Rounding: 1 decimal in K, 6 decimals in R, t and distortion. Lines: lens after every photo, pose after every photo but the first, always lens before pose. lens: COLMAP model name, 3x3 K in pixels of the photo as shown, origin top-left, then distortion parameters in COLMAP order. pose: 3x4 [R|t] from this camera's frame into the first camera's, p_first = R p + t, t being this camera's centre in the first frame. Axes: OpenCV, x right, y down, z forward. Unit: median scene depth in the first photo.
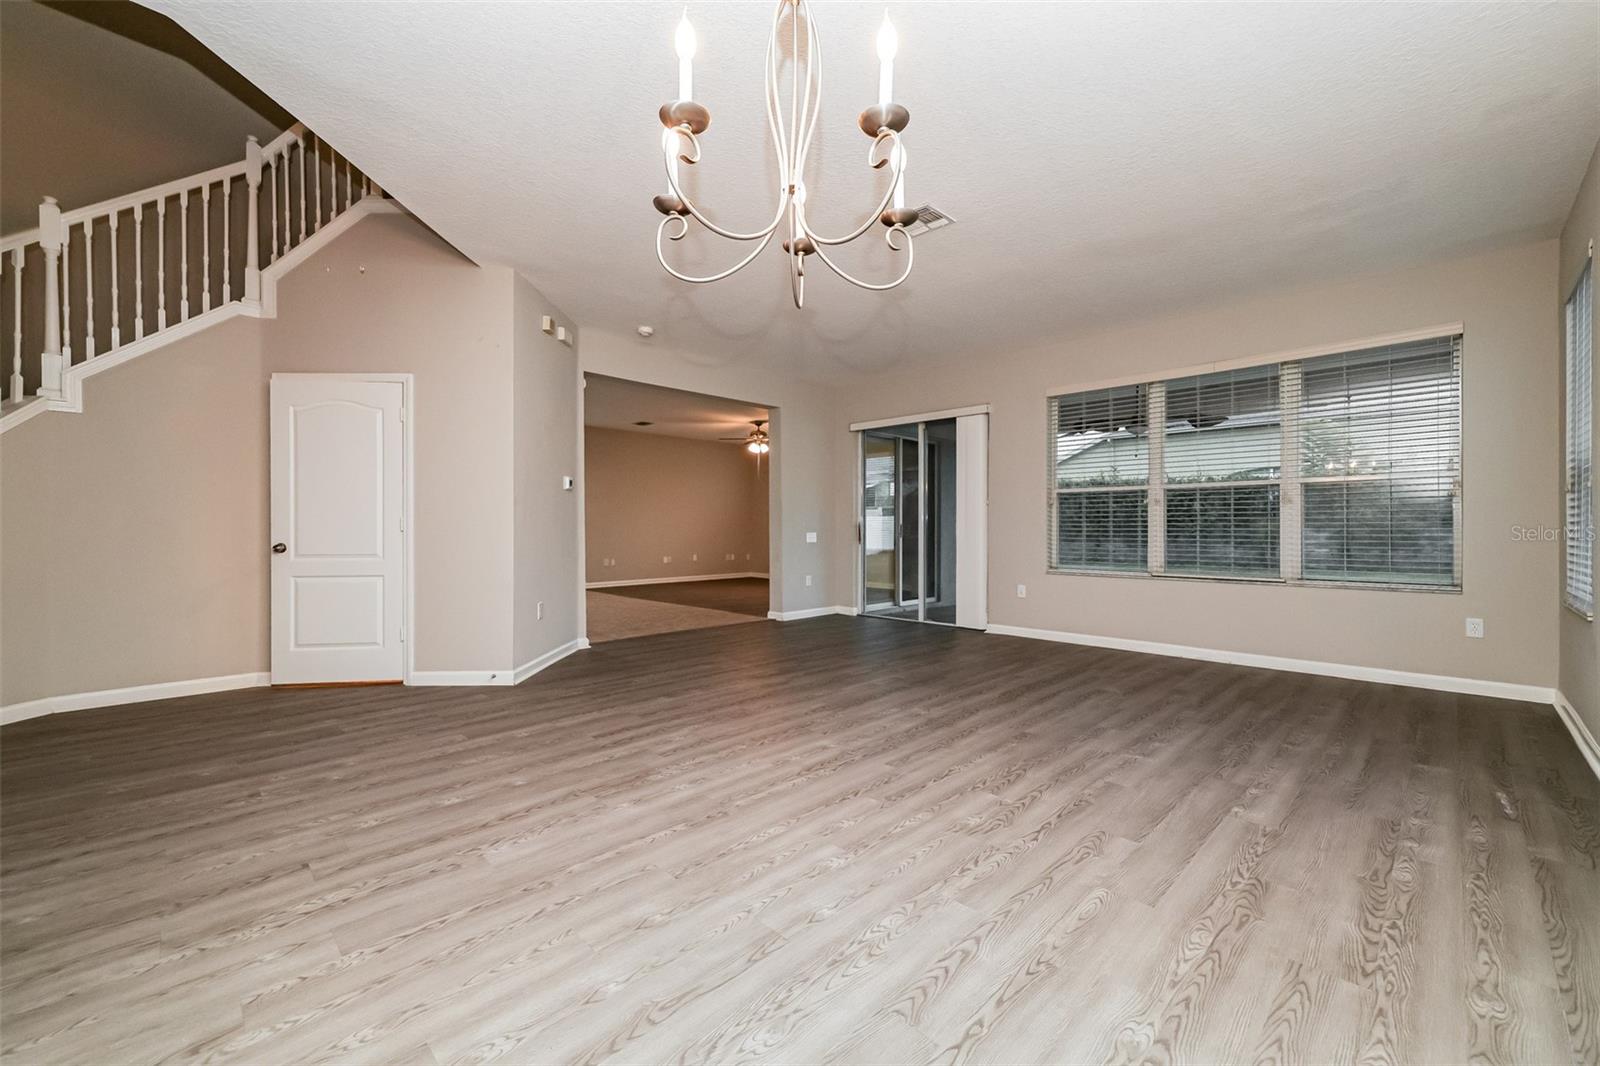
lens RADIAL K [[647.2, 0, 802.1], [0, 647.2, 530.4], [0, 0, 1]] dist [0.003522, -0.000444]
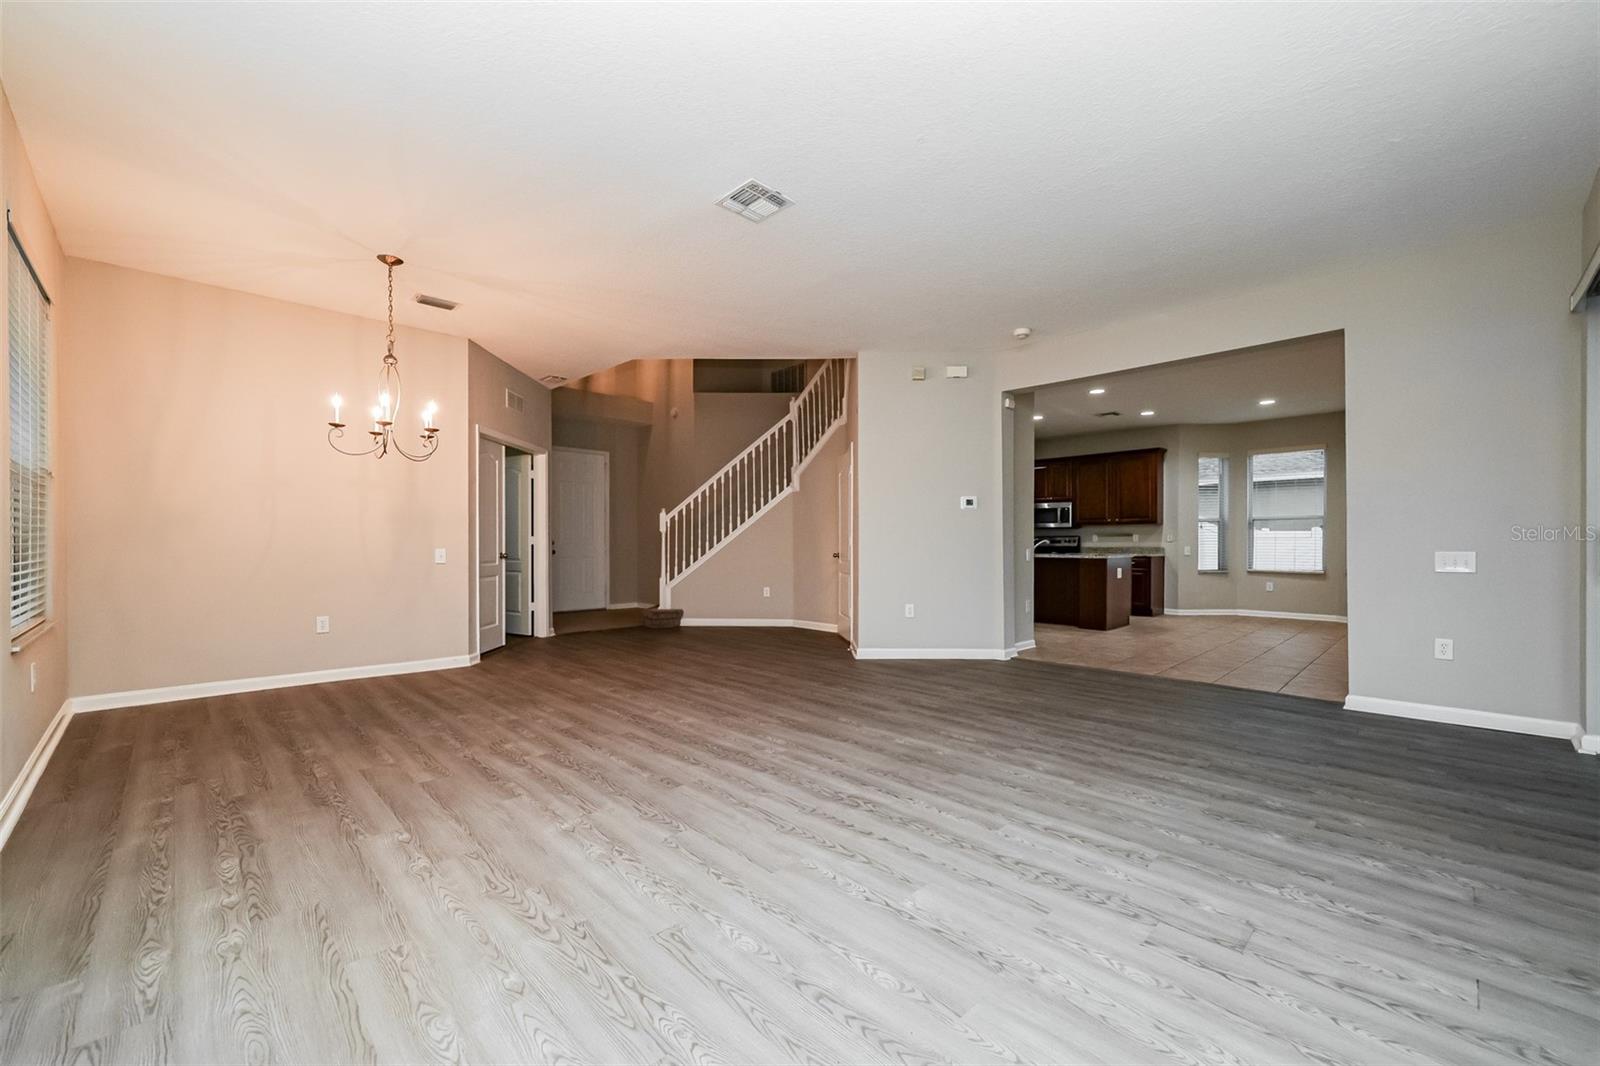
lens RADIAL K [[647.2, 0, 810.1], [0, 647.2, 542.0], [0, 0, 1]] dist [0.003522, -0.000444]
pose [[-0.011021, -0.001572, -0.999938, 1.314068], [-0.004138, 0.999990, -0.001527, -0.004636], [0.999931, 0.004121, -0.011027, 1.301553]]
